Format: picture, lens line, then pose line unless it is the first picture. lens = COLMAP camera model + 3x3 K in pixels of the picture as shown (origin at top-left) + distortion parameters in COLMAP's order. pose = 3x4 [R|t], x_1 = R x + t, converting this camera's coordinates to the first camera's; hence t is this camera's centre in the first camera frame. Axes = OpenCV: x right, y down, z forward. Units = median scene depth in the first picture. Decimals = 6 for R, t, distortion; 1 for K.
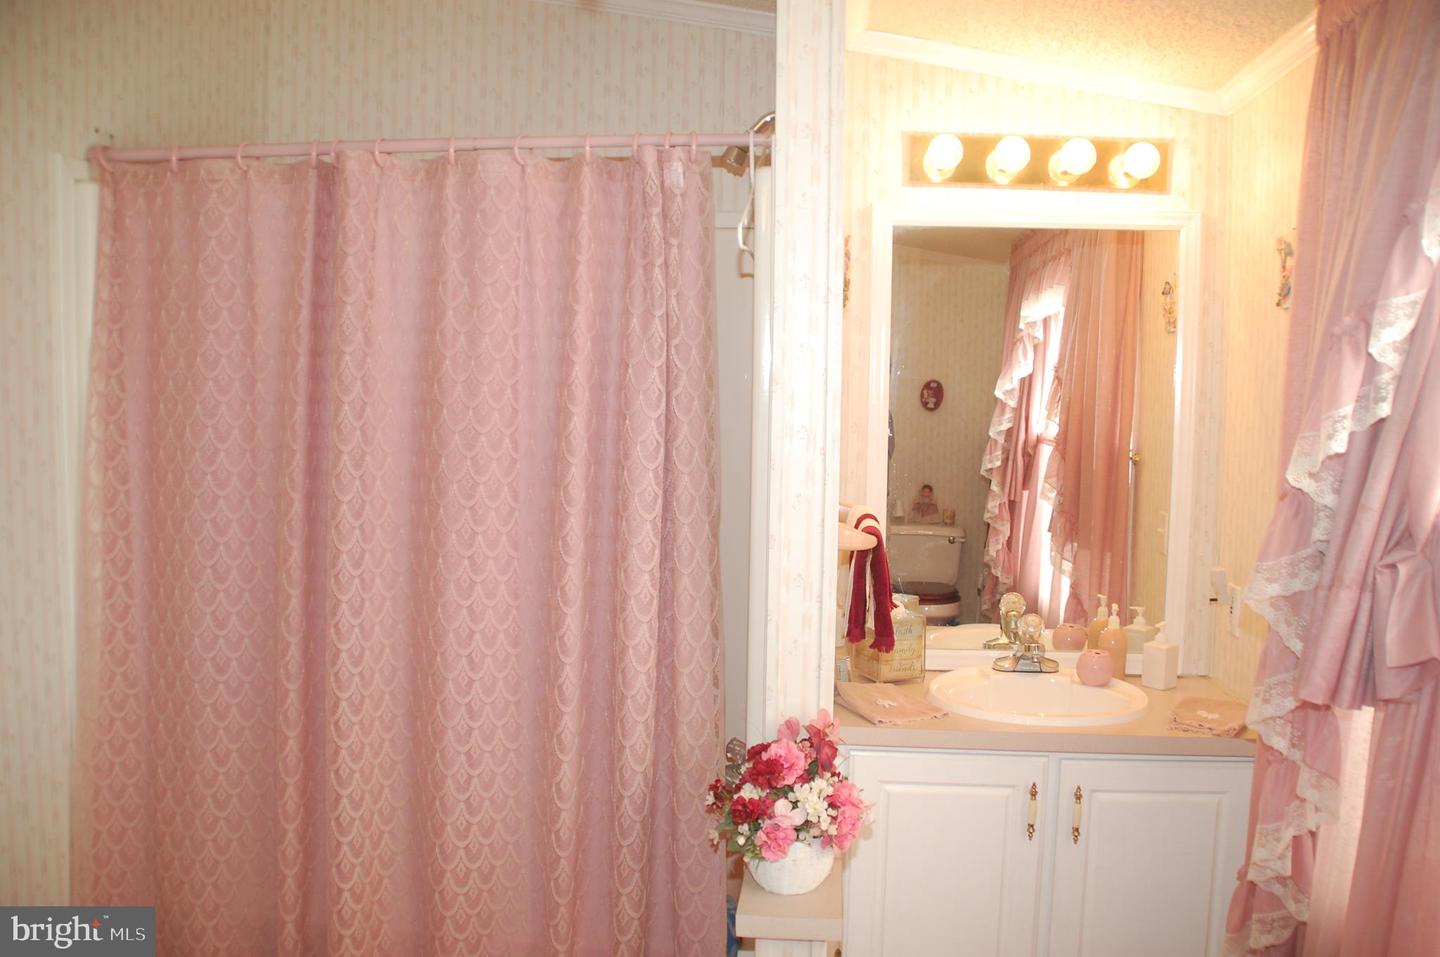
lens RADIAL K [[1126.0, 0, 739.9], [0, 1126.0, 491.4], [0, 0, 1]] dist [-0.164687, 0.112980]
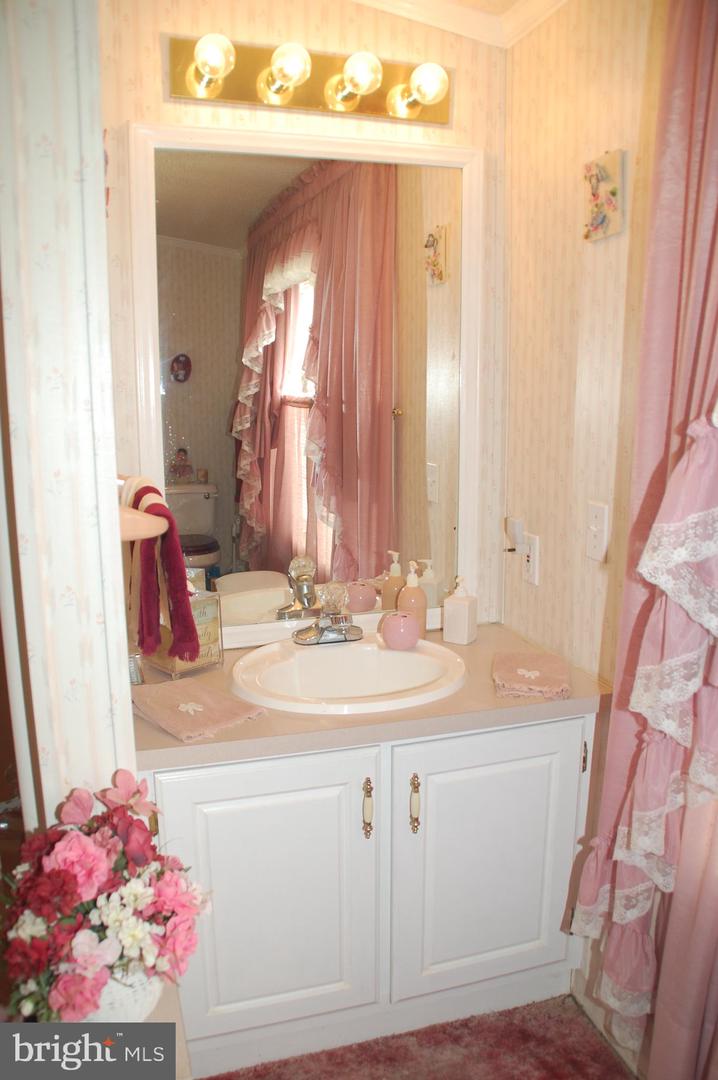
lens RADIAL K [[844.5, 0, 345.1], [0, 844.5, 546.2], [0, 0, 1]] dist [-0.164687, 0.112980]
pose [[0.928744, -0.092938, 0.358884, 0.021434], [0.052495, 0.991281, 0.120856, -0.003546], [-0.366987, -0.093404, 0.925525, 0.343119]]
